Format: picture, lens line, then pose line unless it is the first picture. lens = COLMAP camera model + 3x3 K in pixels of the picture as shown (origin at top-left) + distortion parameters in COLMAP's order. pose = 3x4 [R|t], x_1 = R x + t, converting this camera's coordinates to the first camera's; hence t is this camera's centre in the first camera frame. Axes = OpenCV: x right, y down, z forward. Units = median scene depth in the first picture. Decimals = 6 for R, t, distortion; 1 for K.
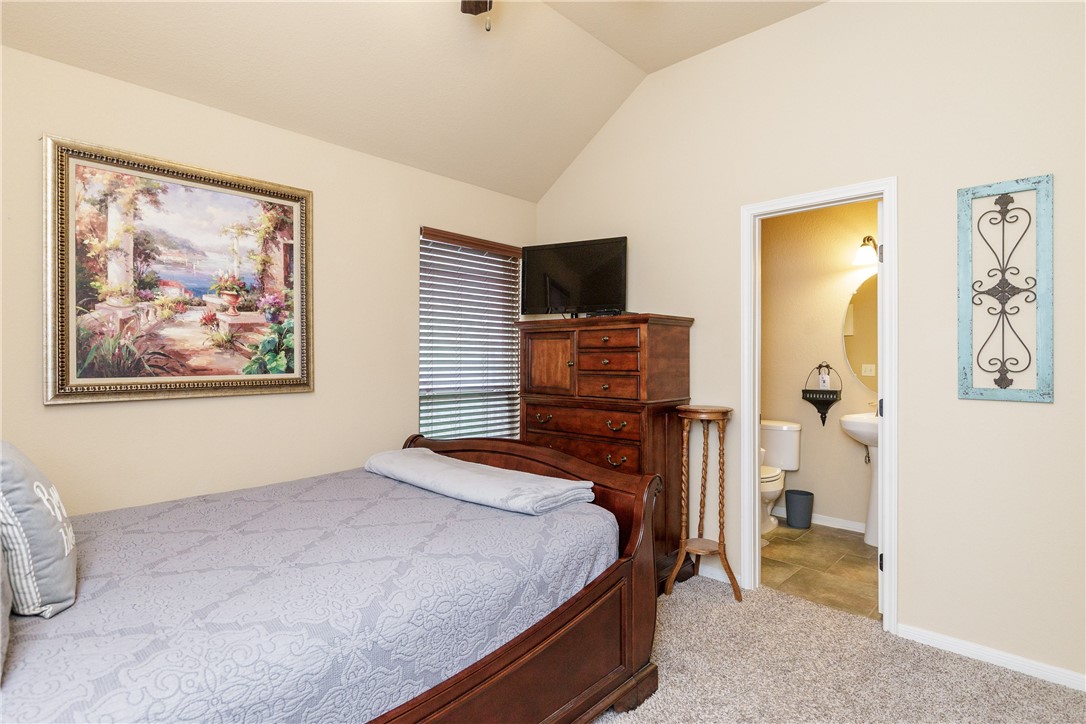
lens RADIAL K [[548.9, 0, 537.6], [0, 548.9, 357.6], [0, 0, 1]] dist [-0.001565, -0.003426]
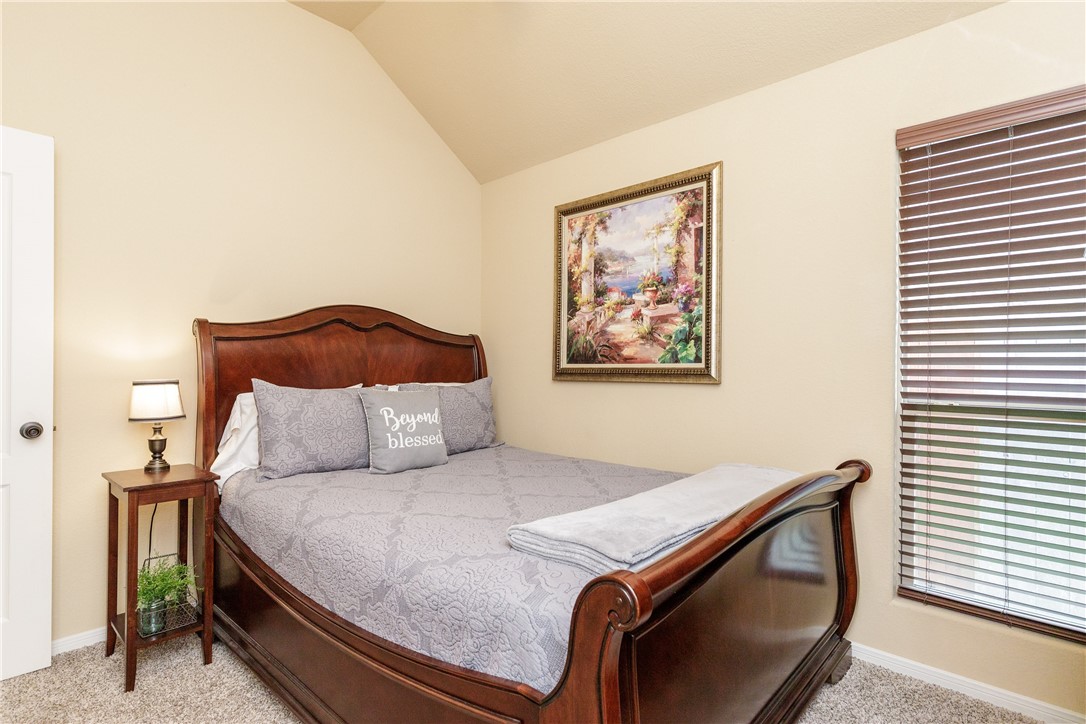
lens RADIAL K [[548.9, 0, 536.1], [0, 548.9, 364.4], [0, 0, 1]] dist [-0.001565, -0.003426]
pose [[-0.007698, -0.000379, -0.999970, 0.543789], [0.001527, 0.999999, -0.000390, 0.033274], [0.999969, -0.001530, -0.007697, 0.780503]]
